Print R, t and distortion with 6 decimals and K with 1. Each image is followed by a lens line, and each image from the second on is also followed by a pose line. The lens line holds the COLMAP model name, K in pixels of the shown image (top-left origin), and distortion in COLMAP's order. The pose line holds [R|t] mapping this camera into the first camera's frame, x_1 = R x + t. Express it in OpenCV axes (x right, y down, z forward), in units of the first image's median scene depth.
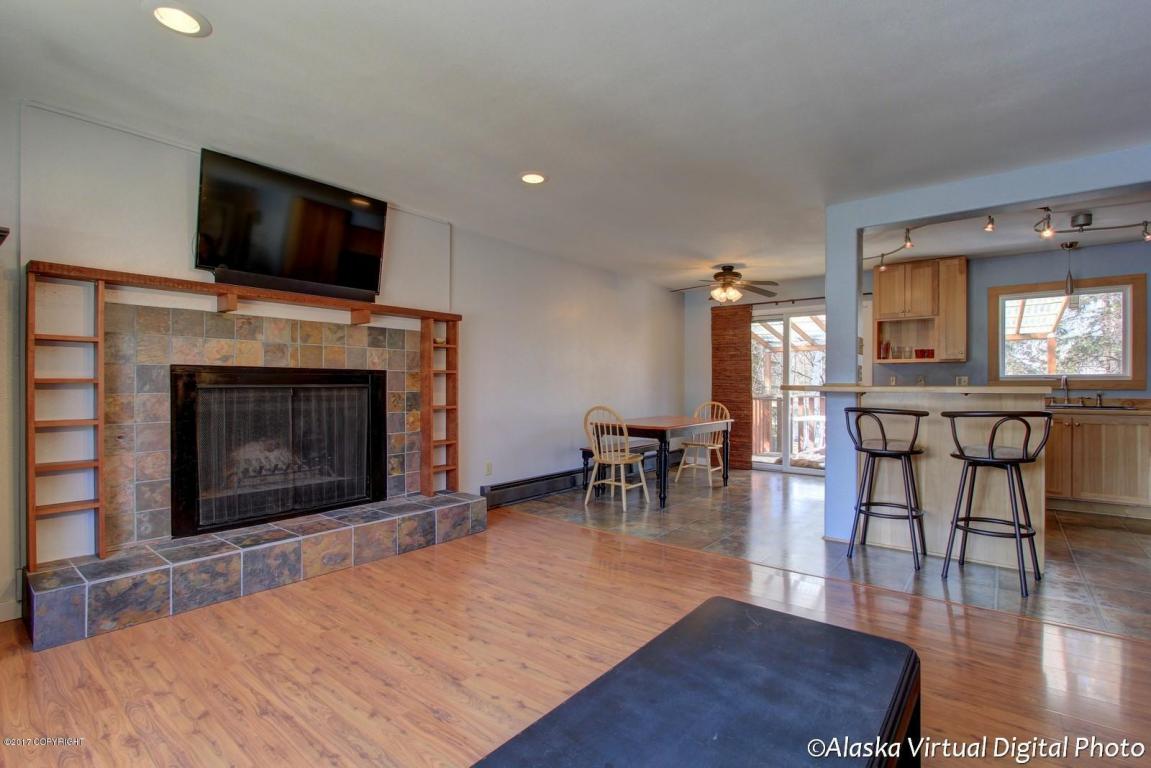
lens RADIAL K [[535.4, 0, 573.6], [0, 535.4, 390.6], [0, 0, 1]] dist [-0.019264, 0.001329]
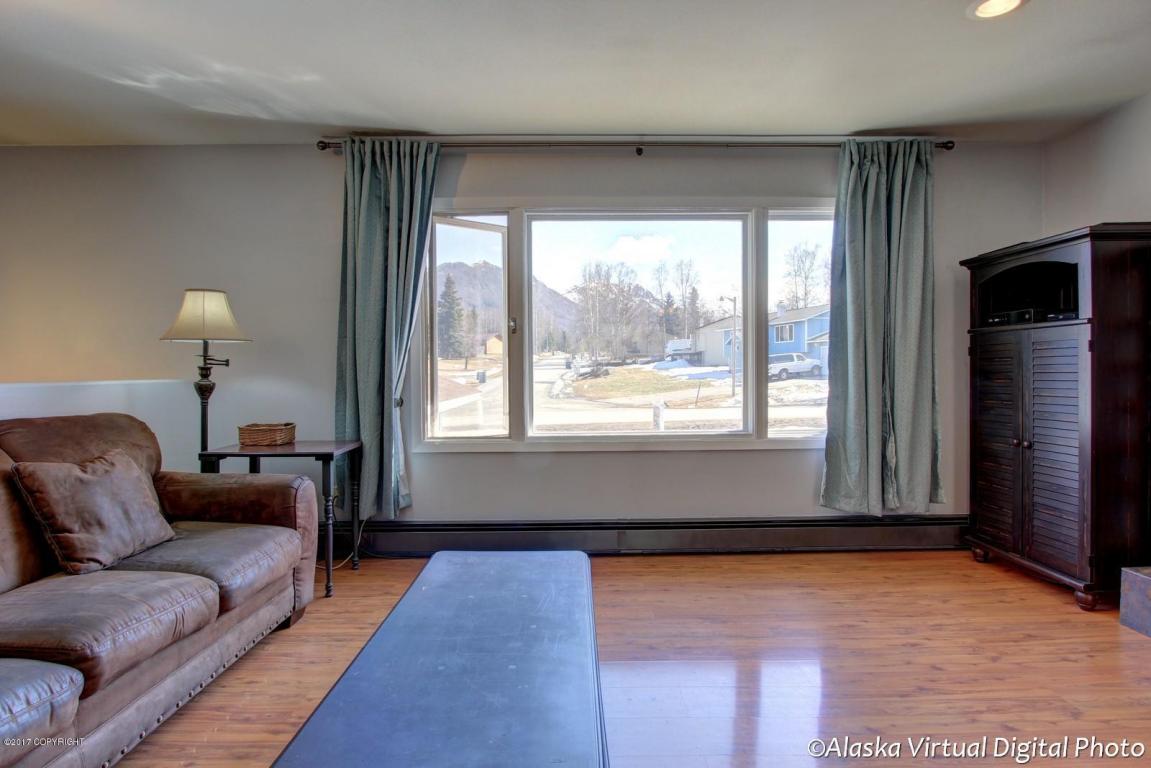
lens RADIAL K [[611.8, 0, 577.8], [0, 611.8, 381.4], [0, 0, 1]] dist [-0.022155, 0.007064]
pose [[-0.758354, 0.012988, -0.651713, 0.250420], [0.000343, 0.999809, 0.019525, -0.001860], [0.651843, 0.014583, -0.758214, 0.535448]]
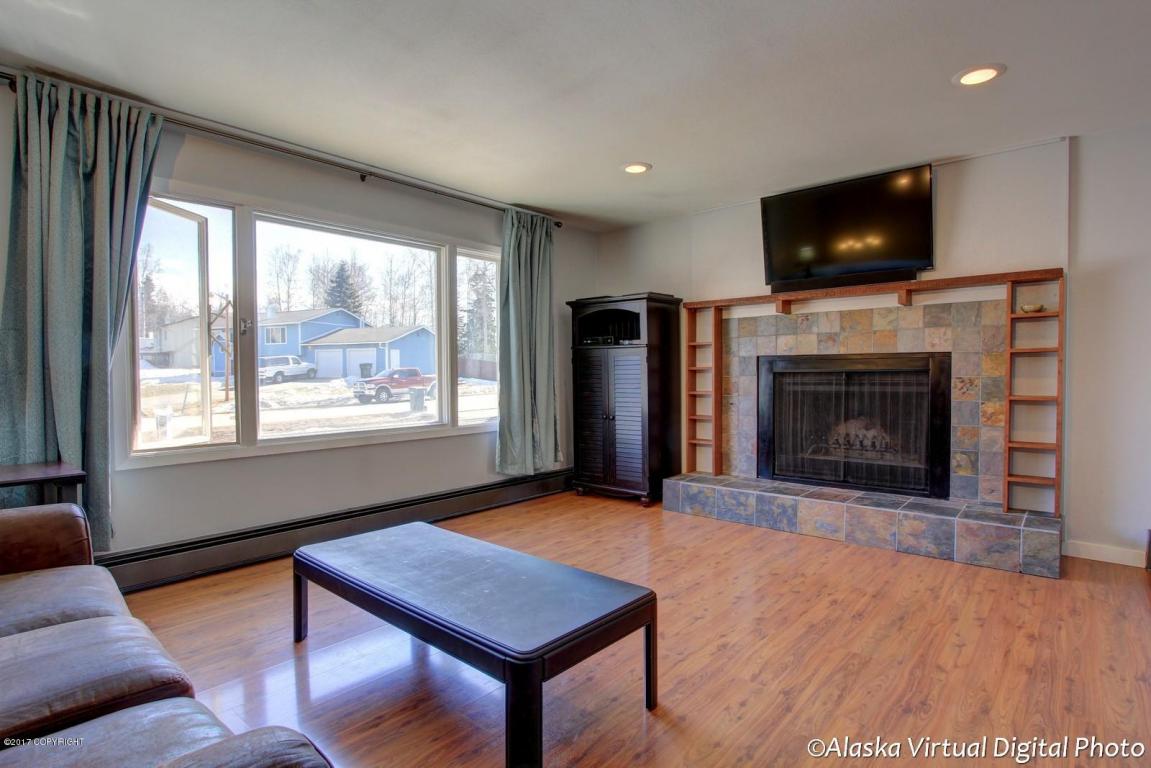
lens RADIAL K [[582.0, 0, 590.8], [0, 582.0, 384.3], [0, 0, 1]] dist [-0.019496, 0.002019]
pose [[-0.014006, 0.019604, -0.999710, 0.492143], [-0.002201, 0.999805, 0.019637, -0.001720], [0.999899, 0.002475, -0.013960, 0.343069]]
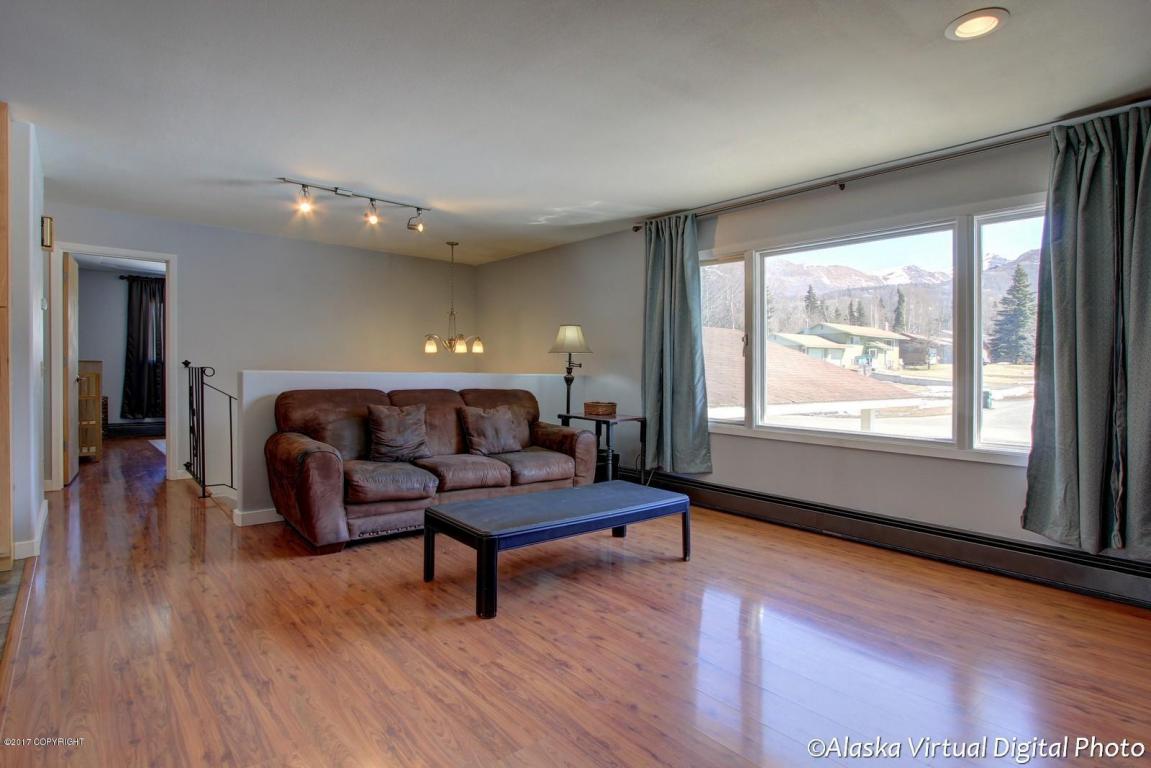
lens RADIAL K [[582.0, 0, 568.0], [0, 582.0, 377.0], [0, 0, 1]] dist [-0.019496, 0.002019]
pose [[-0.984876, -0.023582, 0.171650, -0.049183], [-0.020861, 0.999627, 0.017635, -0.006006], [-0.172002, 0.013788, -0.985000, 0.875317]]
